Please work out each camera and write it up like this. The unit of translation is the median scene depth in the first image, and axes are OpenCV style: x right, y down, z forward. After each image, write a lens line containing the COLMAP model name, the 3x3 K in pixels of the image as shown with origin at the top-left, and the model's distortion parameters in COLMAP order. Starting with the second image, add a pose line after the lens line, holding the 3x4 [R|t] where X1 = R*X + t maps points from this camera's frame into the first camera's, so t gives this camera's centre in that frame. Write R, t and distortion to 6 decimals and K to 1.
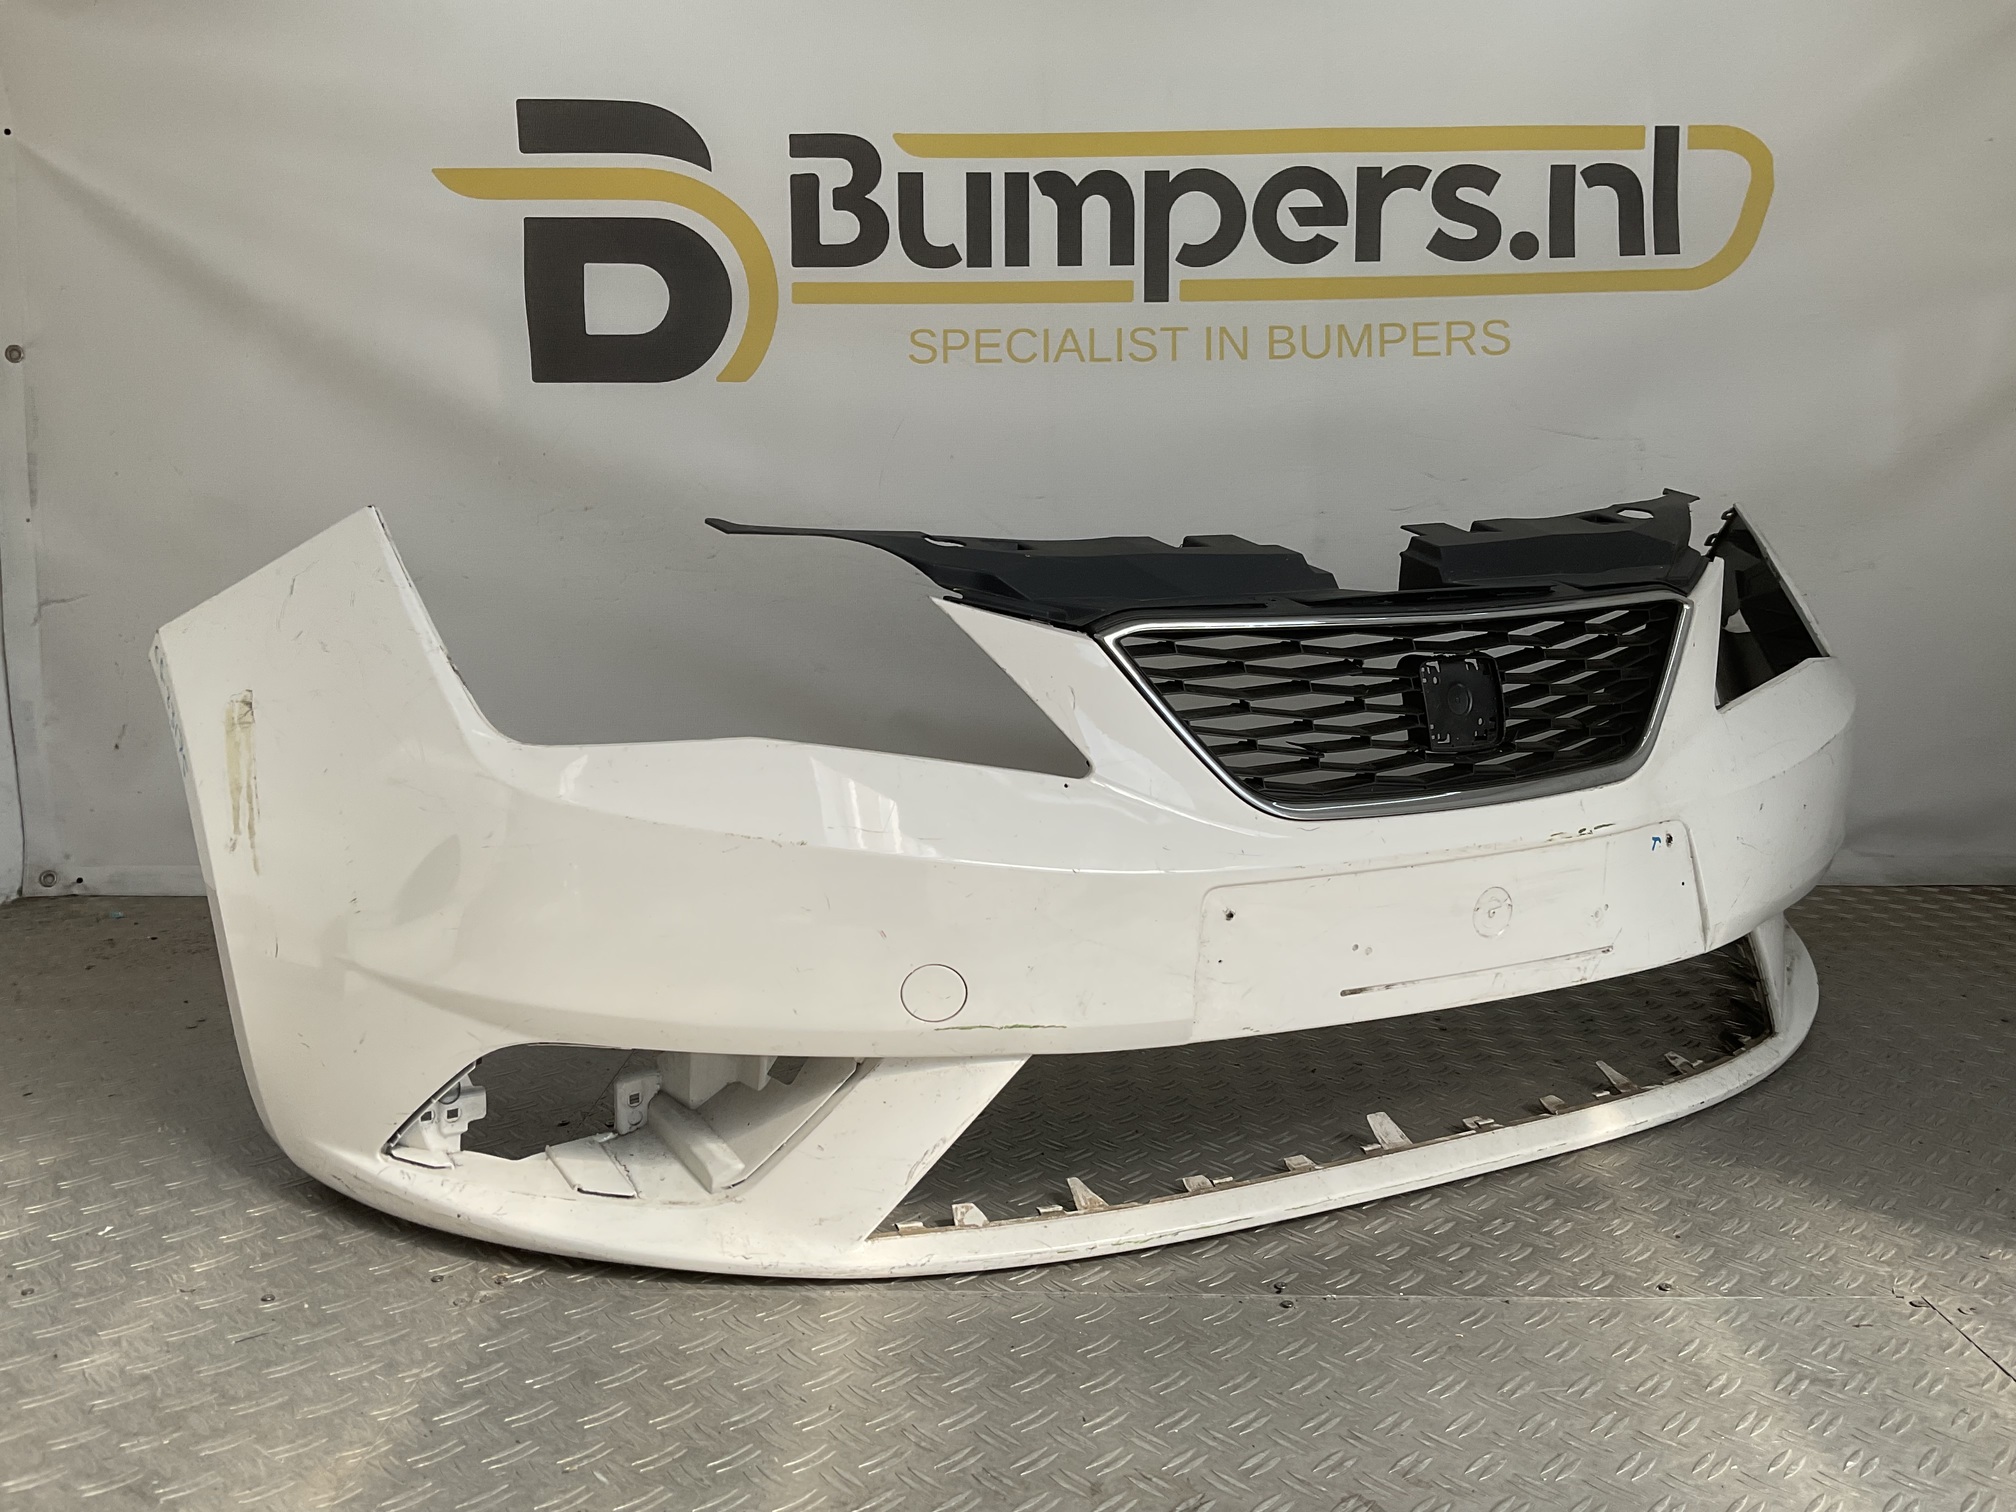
lens RADIAL K [[1666.6, 0, 1013.8], [0, 1666.6, 762.9], [0, 0, 1]] dist [0.110411, -0.200254]
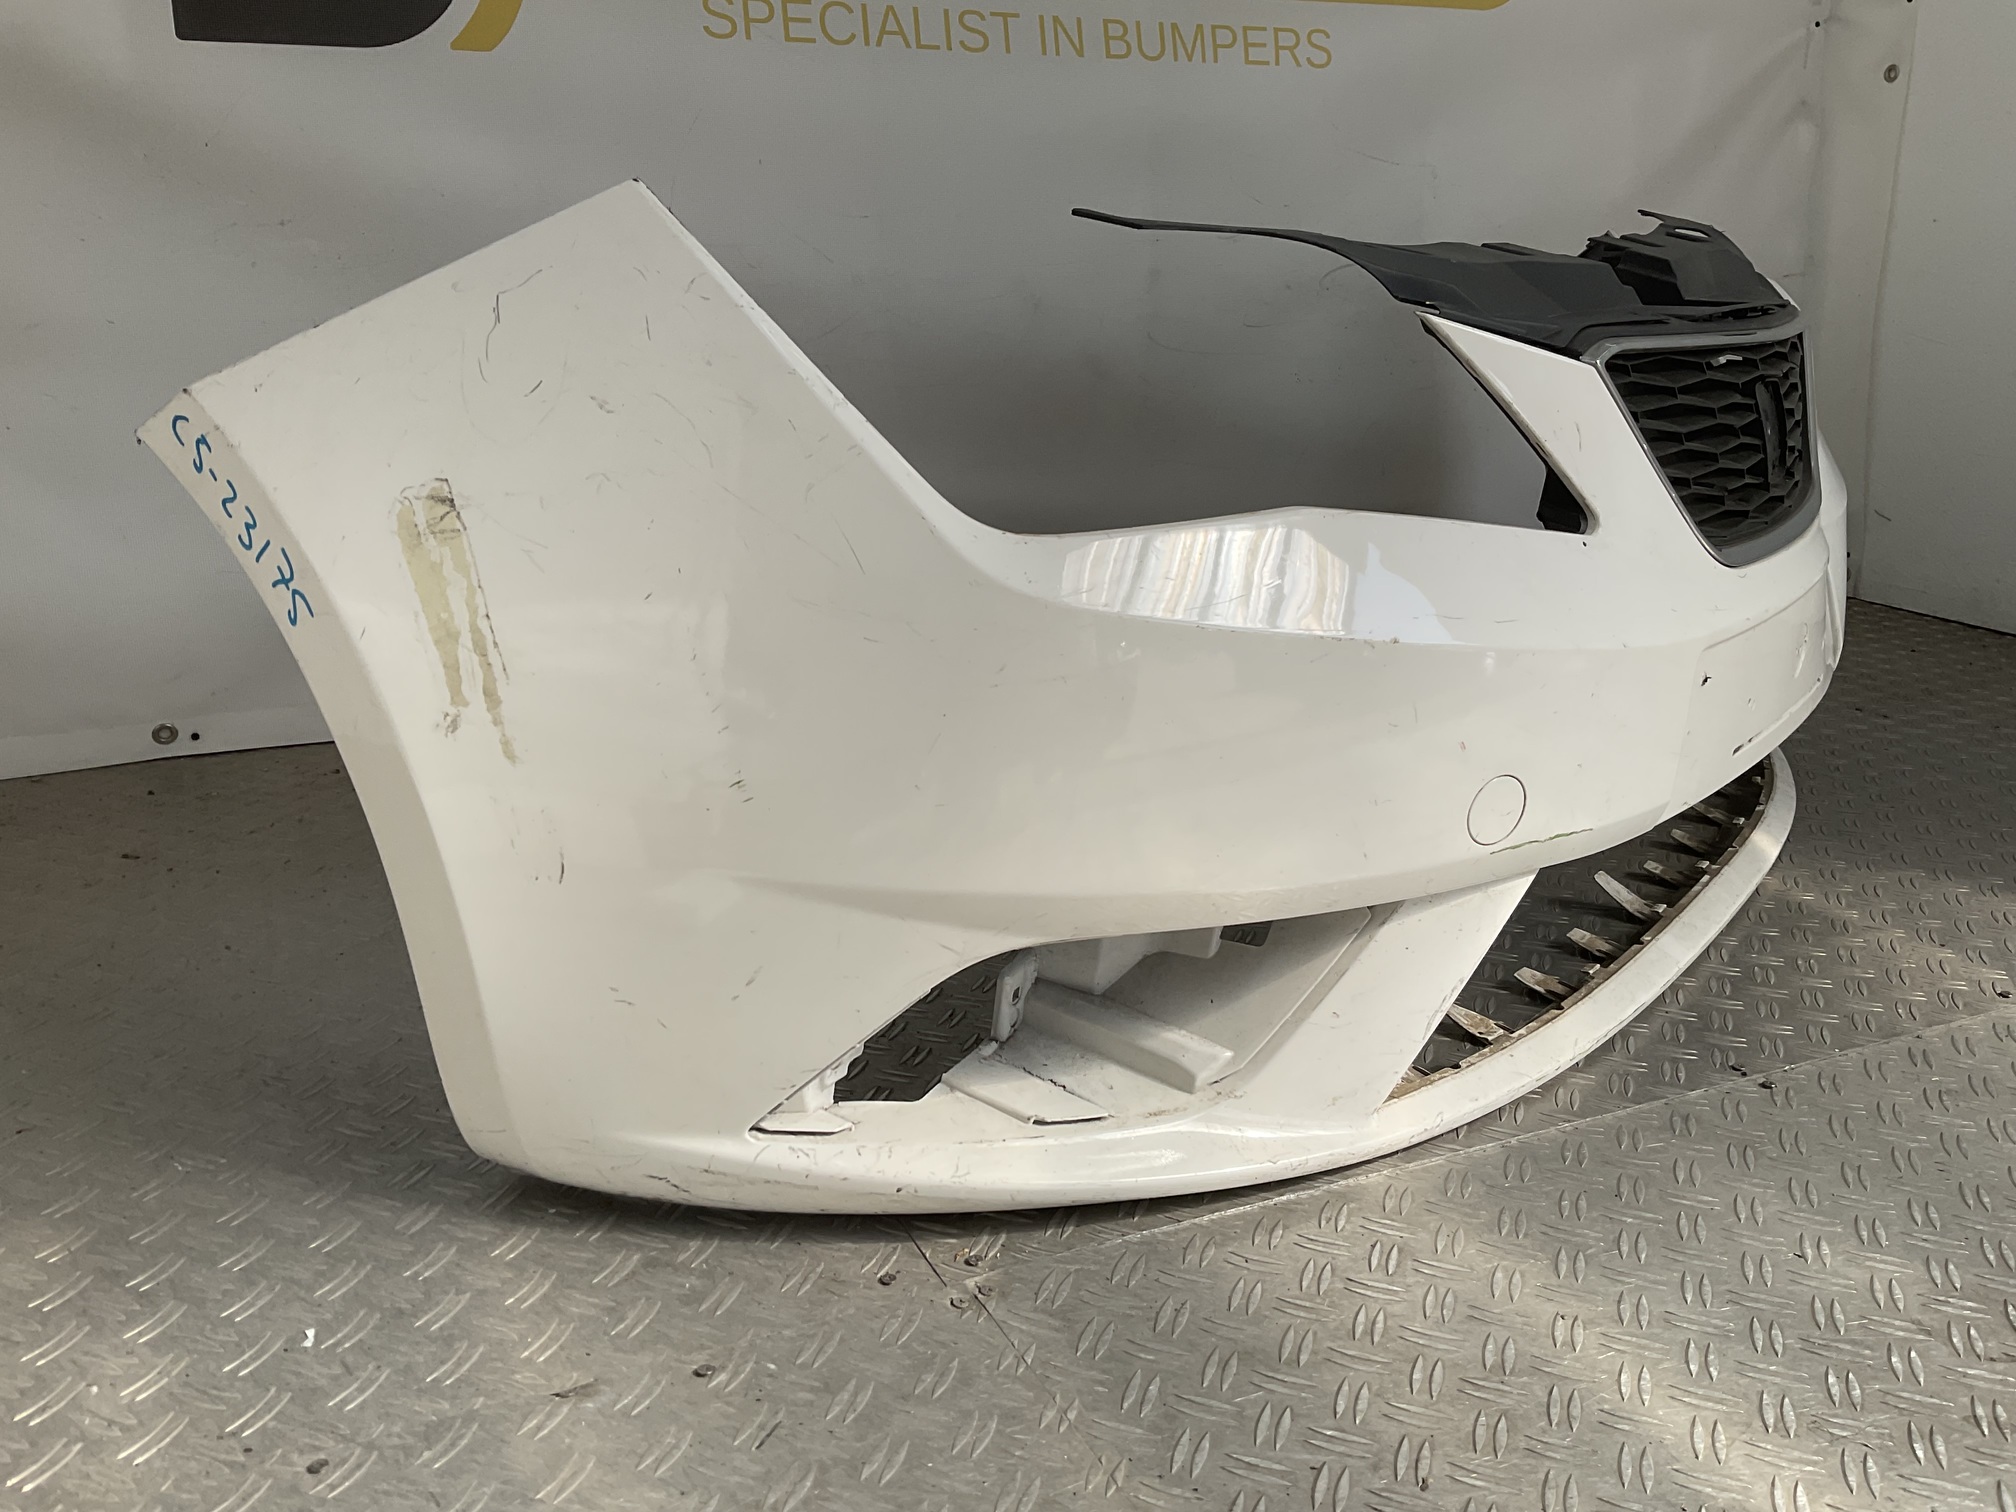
lens RADIAL K [[1664.9, 0, 1010.1], [0, 1664.9, 766.5], [0, 0, 1]] dist [0.143713, -0.303078]
pose [[0.900835, -0.118909, 0.417560, -0.495573], [0.060484, 0.986756, 0.150511, -0.017637], [-0.429927, -0.110330, 0.896097, 0.301236]]
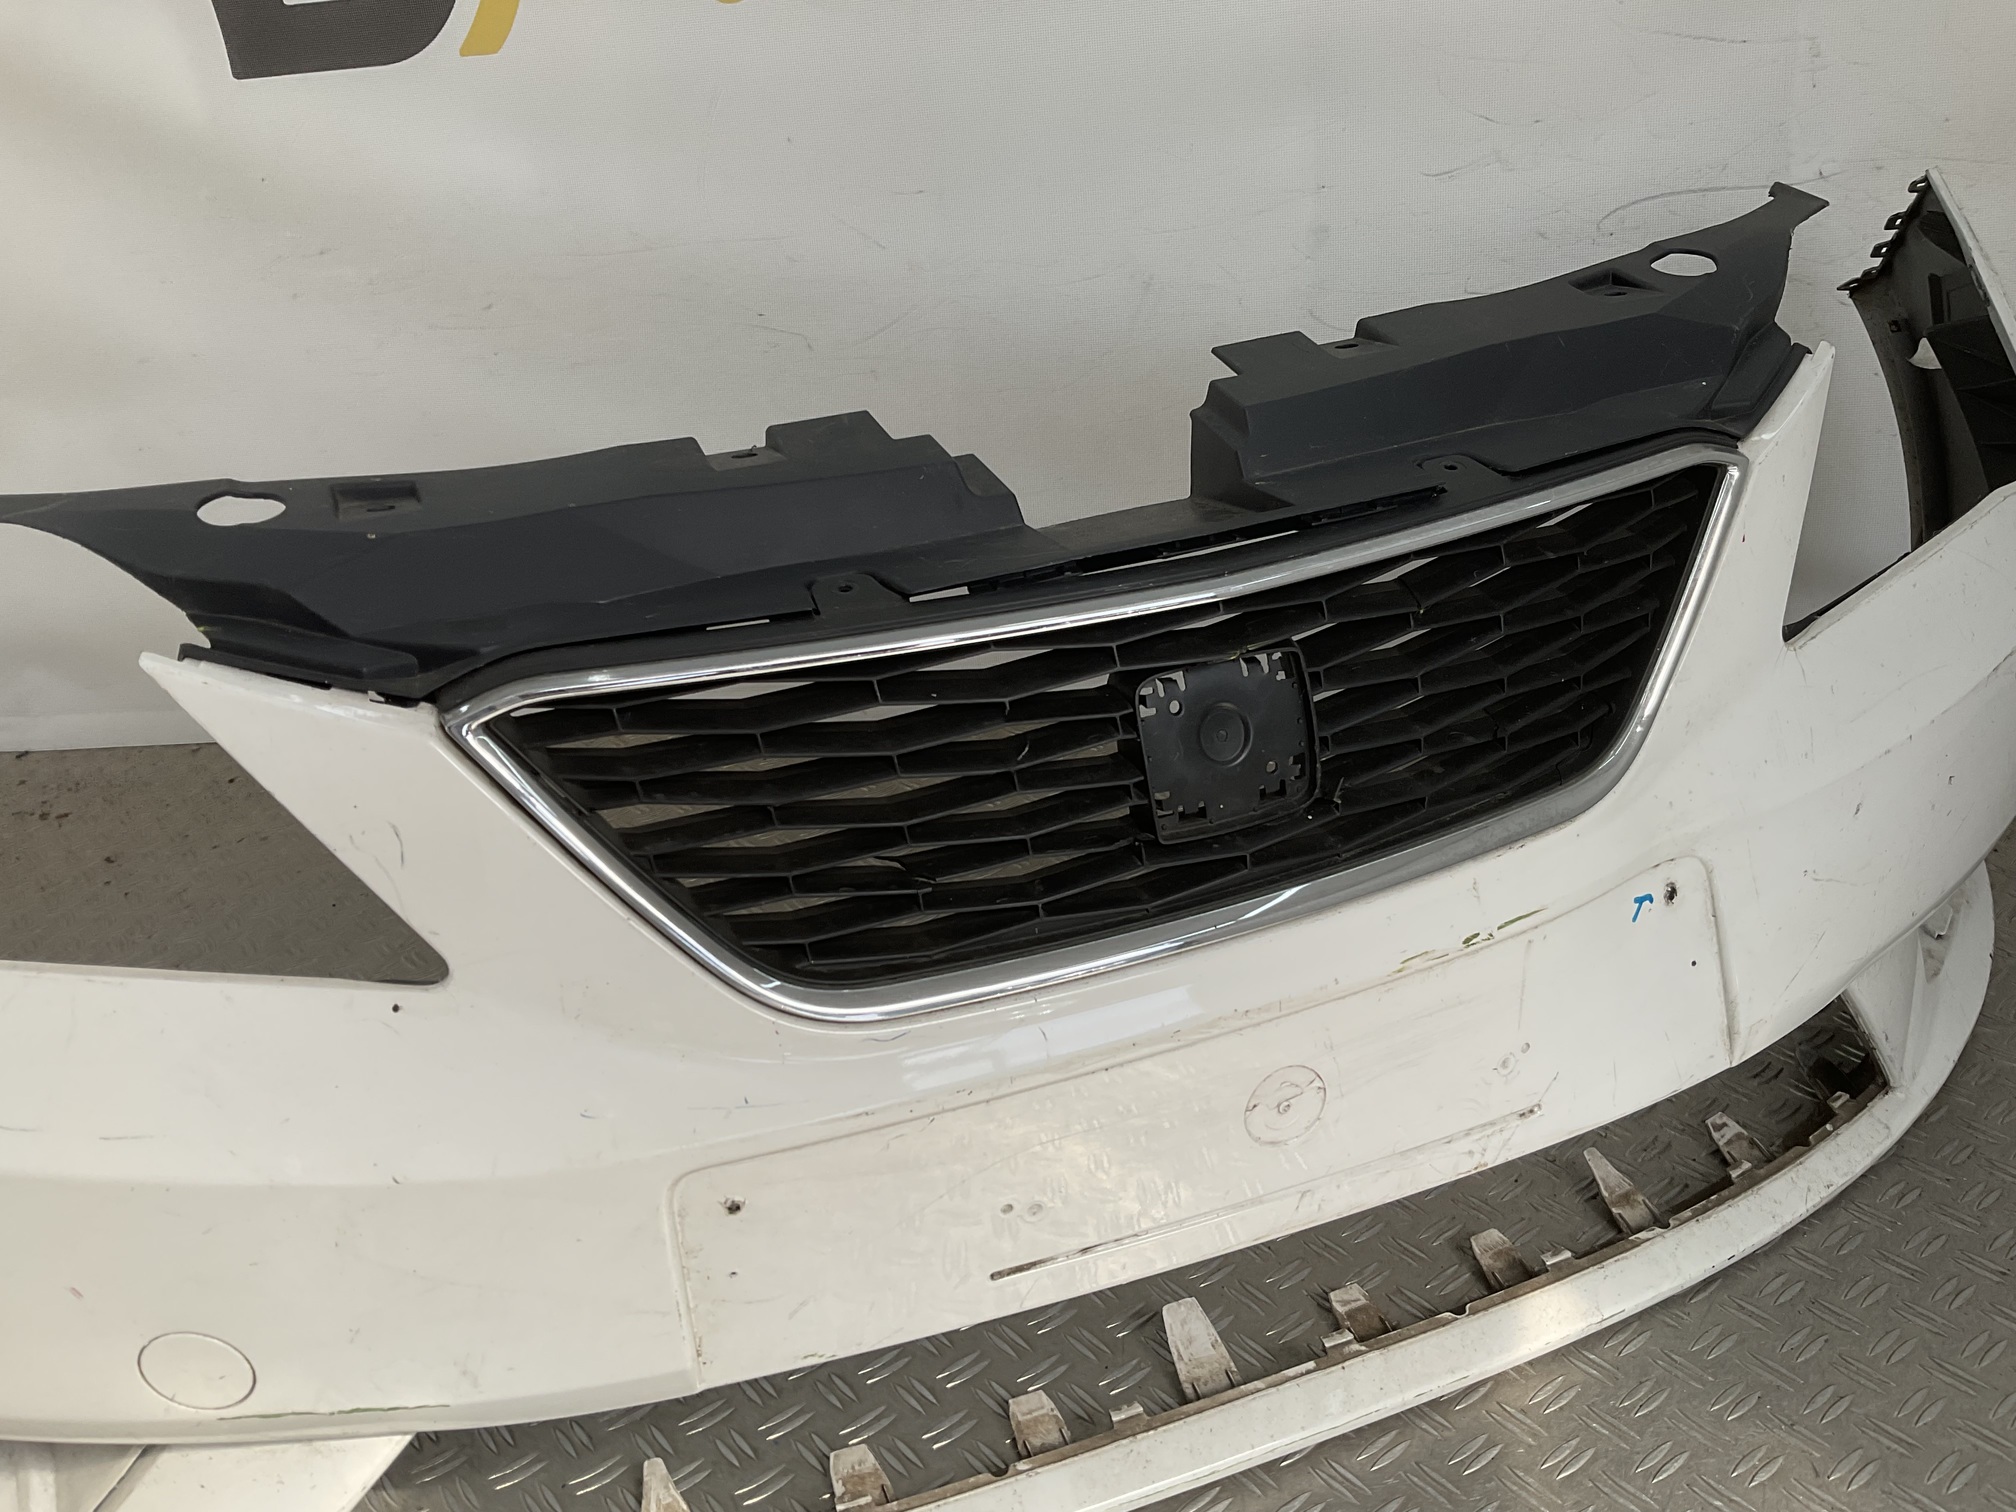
lens RADIAL K [[1666.6, 0, 1013.8], [0, 1666.6, 762.9], [0, 0, 1]] dist [0.110411, -0.200254]
pose [[0.988080, -0.019470, -0.152708, 0.264951], [0.055953, 0.969549, 0.238418, -0.153864], [0.143416, -0.244121, 0.959081, 0.440161]]
